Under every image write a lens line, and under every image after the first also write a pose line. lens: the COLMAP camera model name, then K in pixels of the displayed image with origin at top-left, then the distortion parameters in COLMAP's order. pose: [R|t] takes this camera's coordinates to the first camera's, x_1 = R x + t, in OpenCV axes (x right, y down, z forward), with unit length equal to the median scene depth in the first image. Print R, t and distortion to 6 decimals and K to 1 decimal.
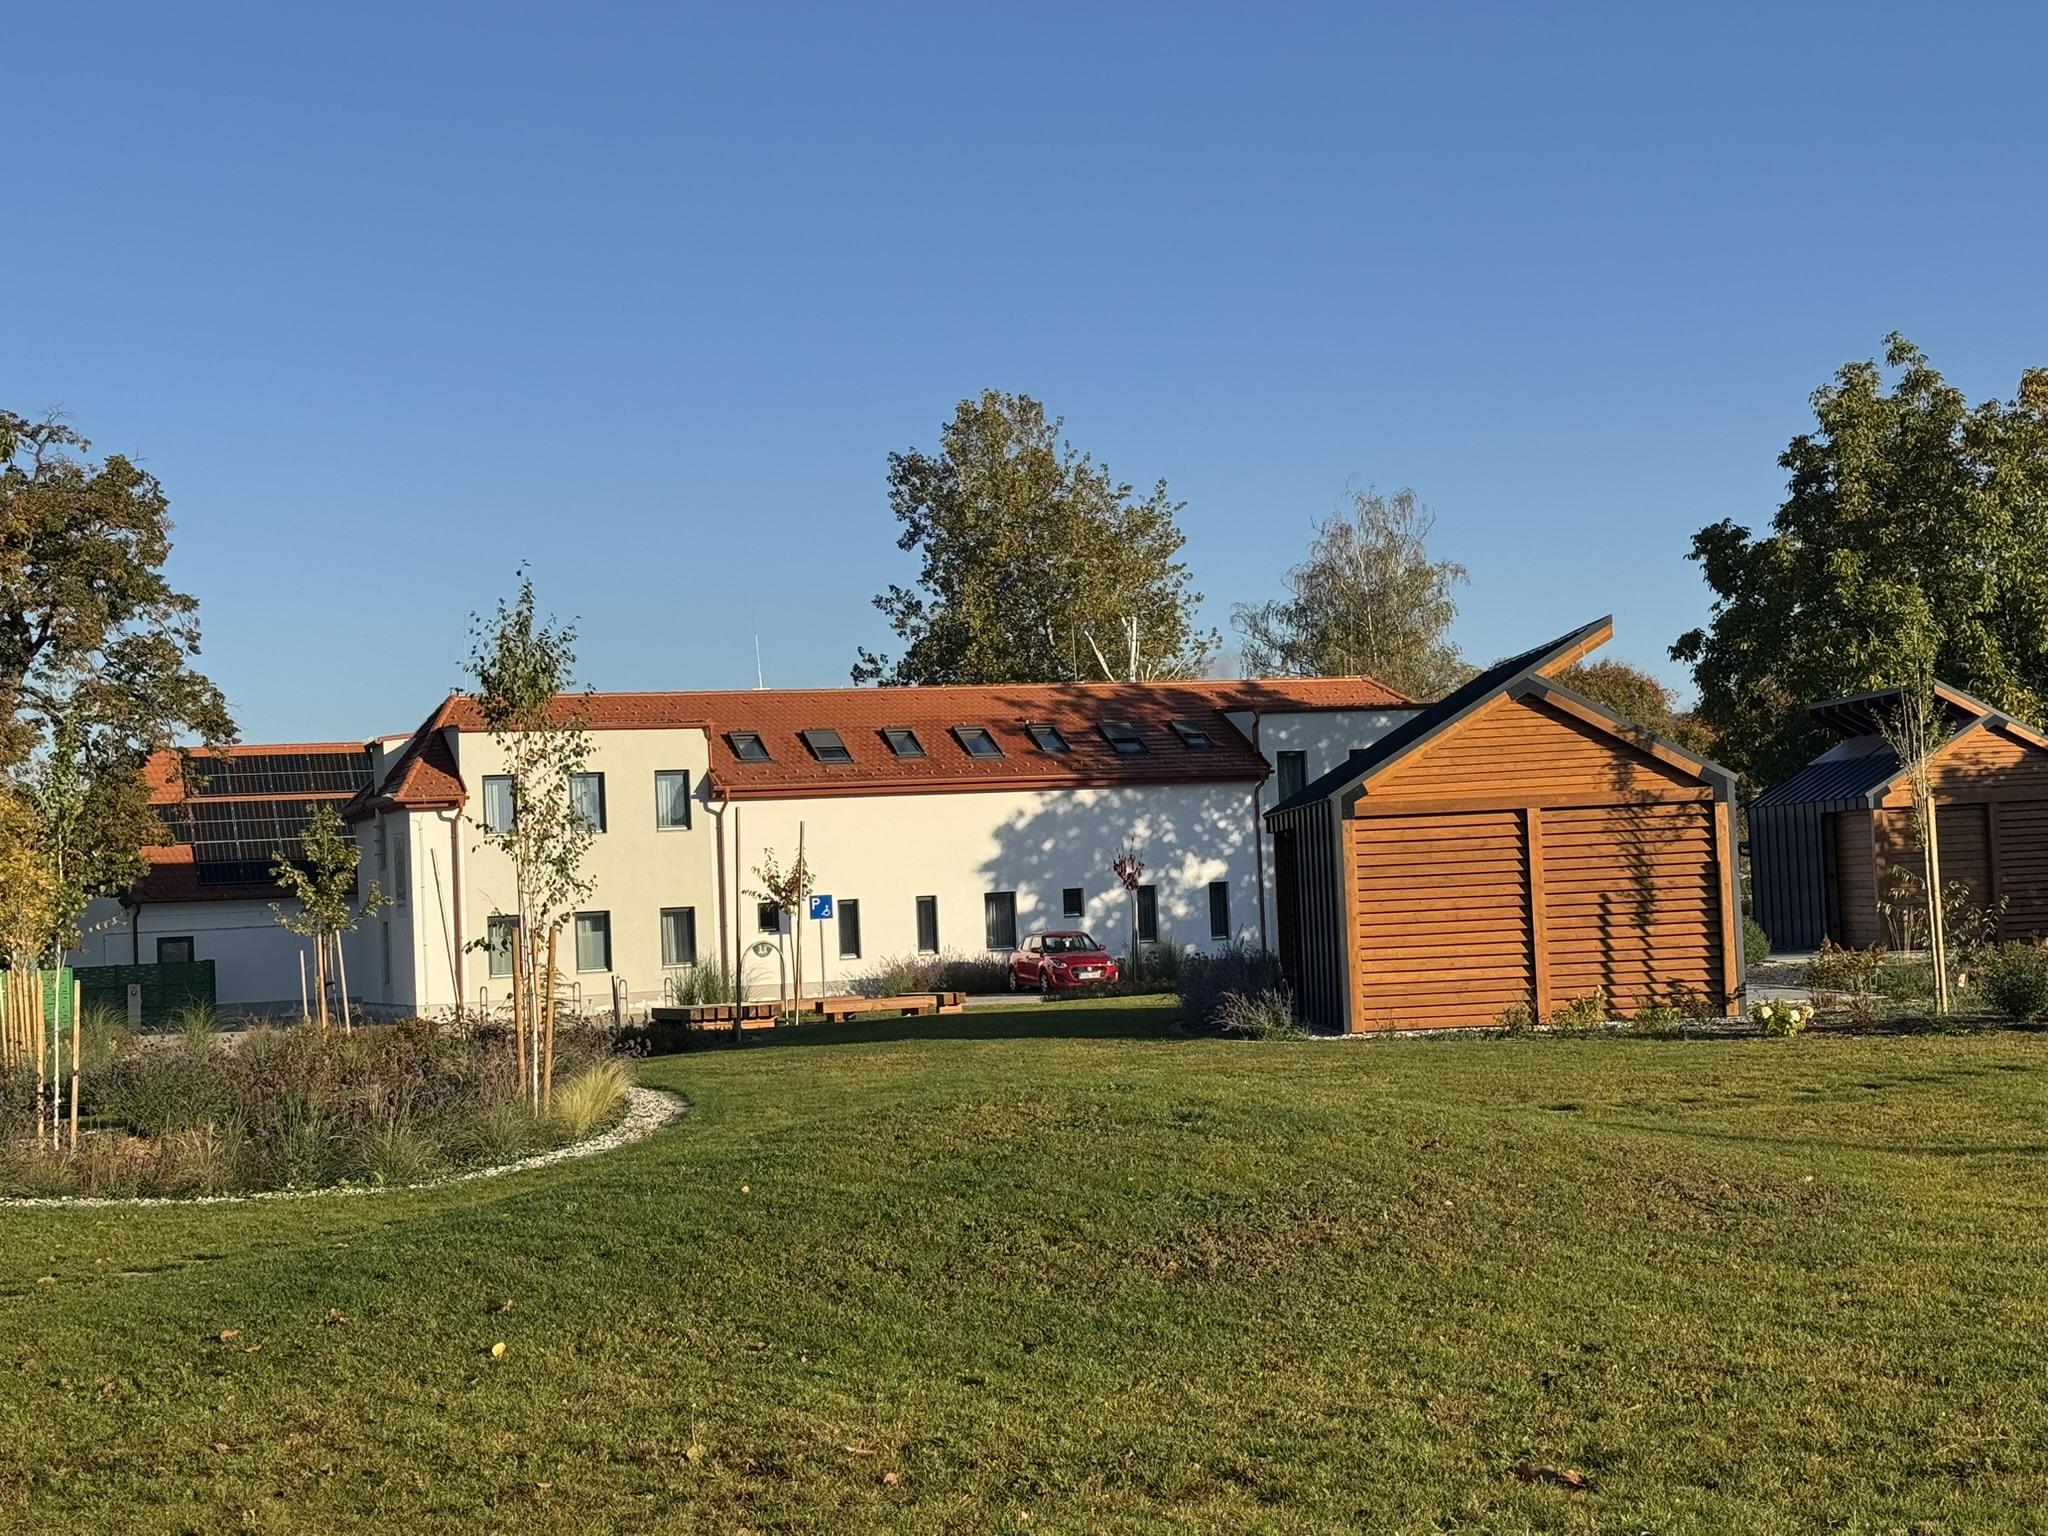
lens RADIAL K [[2788.5, 0, 1024.0], [0, 2788.5, 768.0], [0, 0, 1]] dist [0.237738, -1.150295]
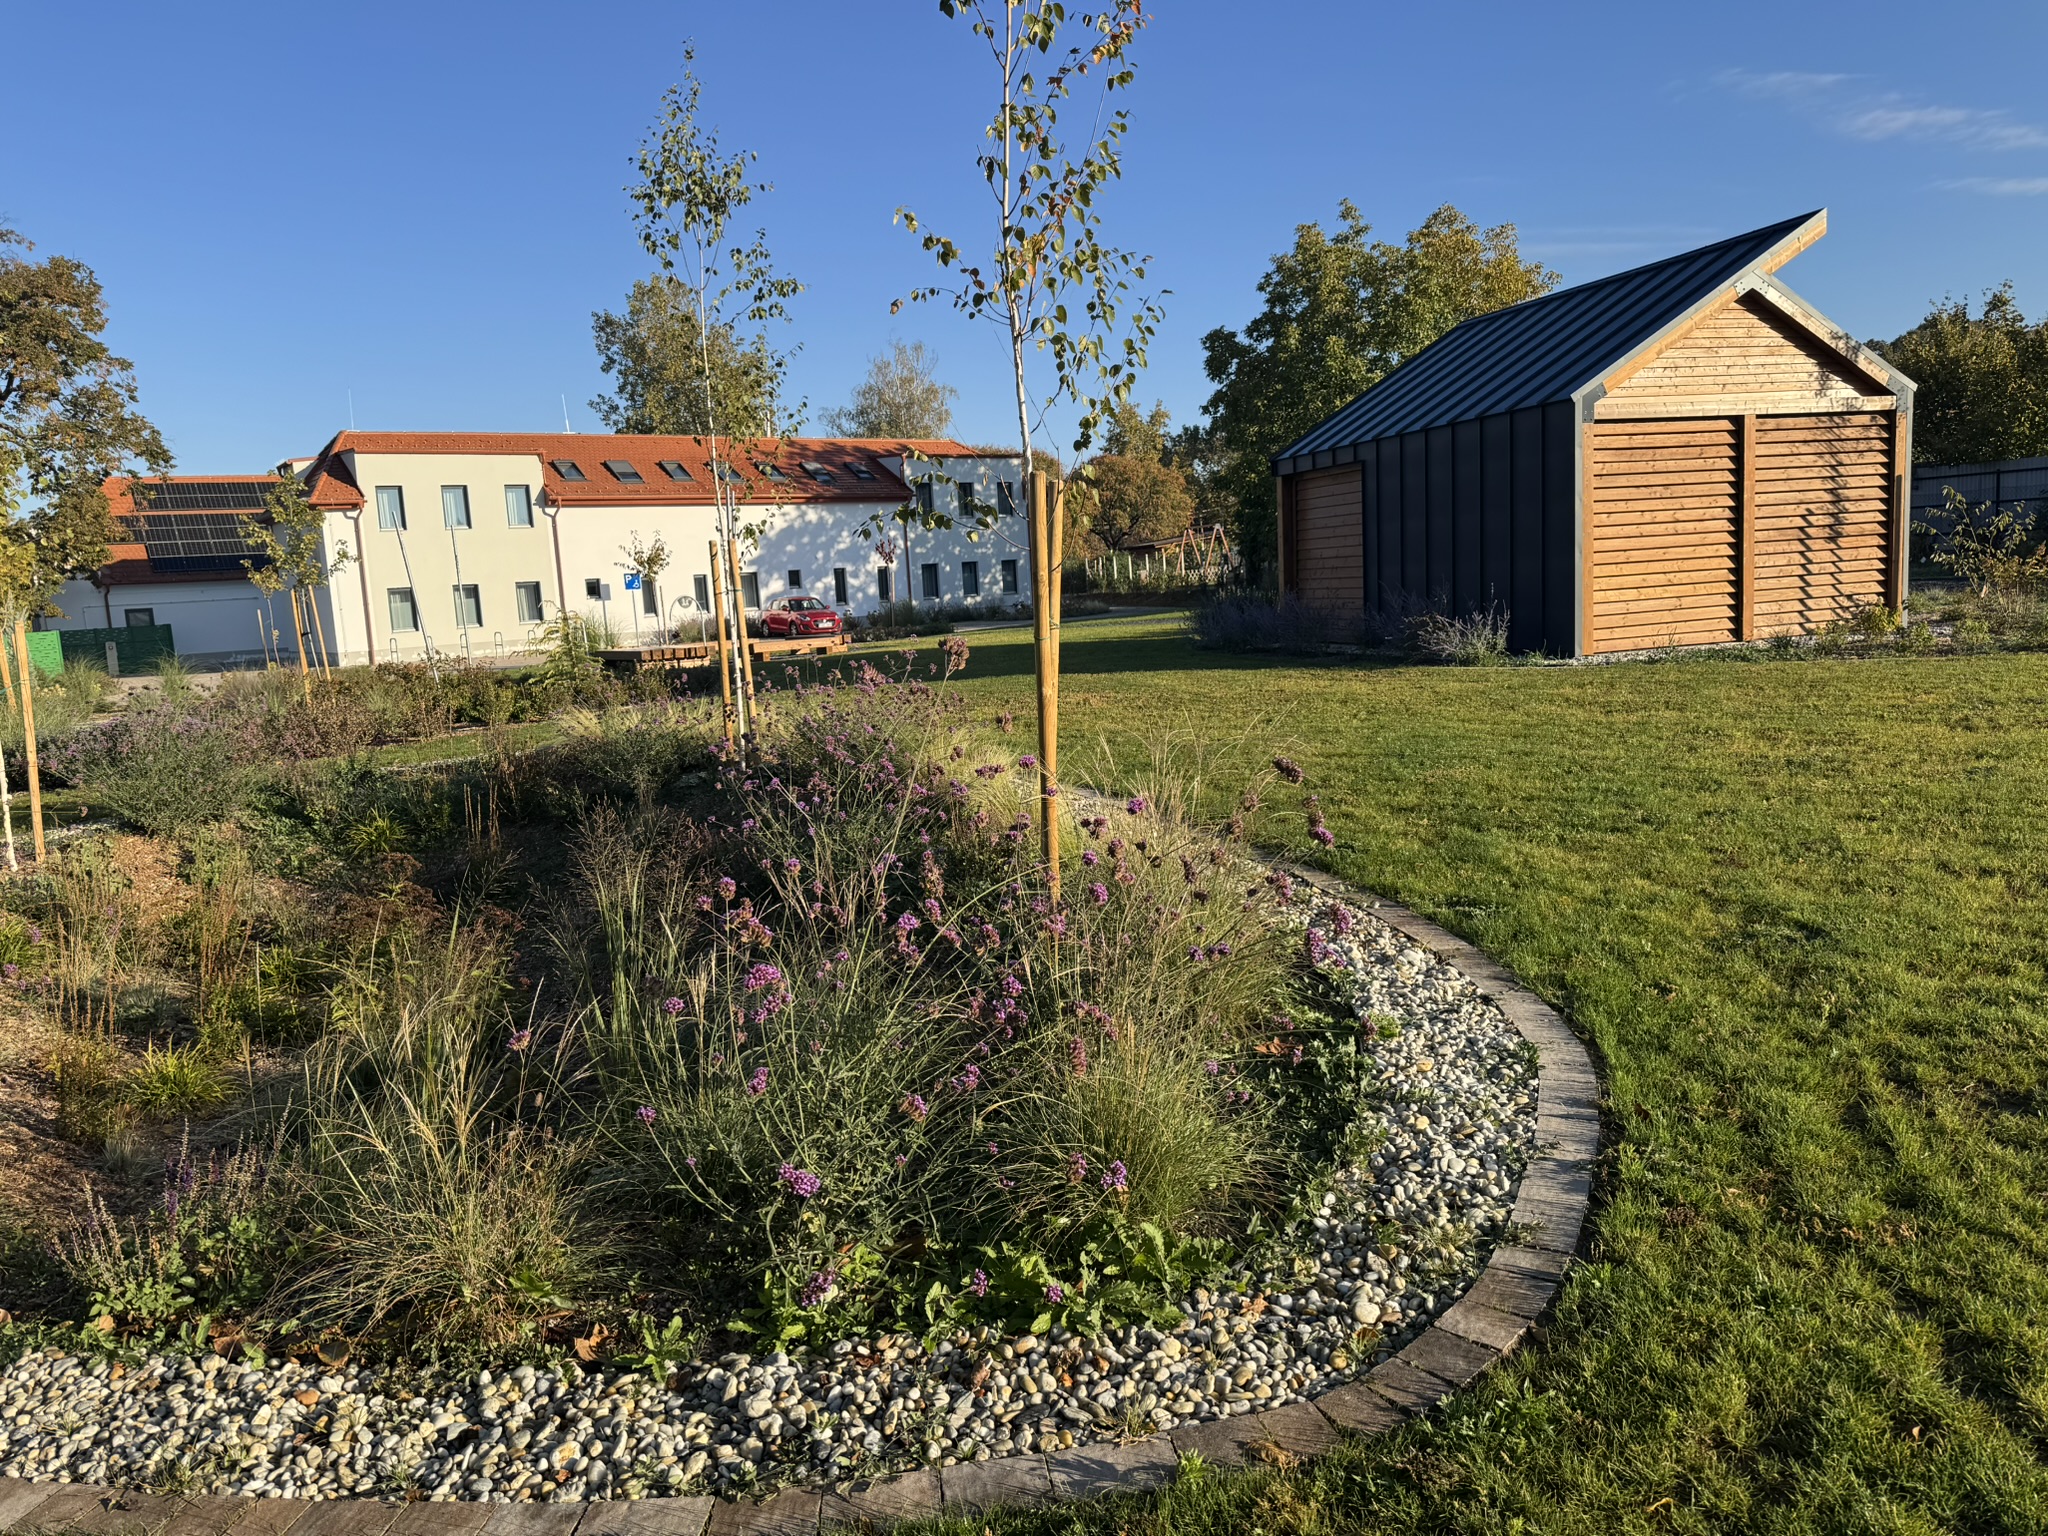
lens RADIAL K [[1385.4, 0, 1024.0], [0, 1385.4, 768.0], [0, 0, 1]] dist [0.066170, -0.099579]
pose [[0.963011, -0.046304, 0.265454, -0.072816], [-0.000327, 0.984924, 0.172988, 0.019538], [-0.269462, -0.166676, 0.948477, 0.231351]]
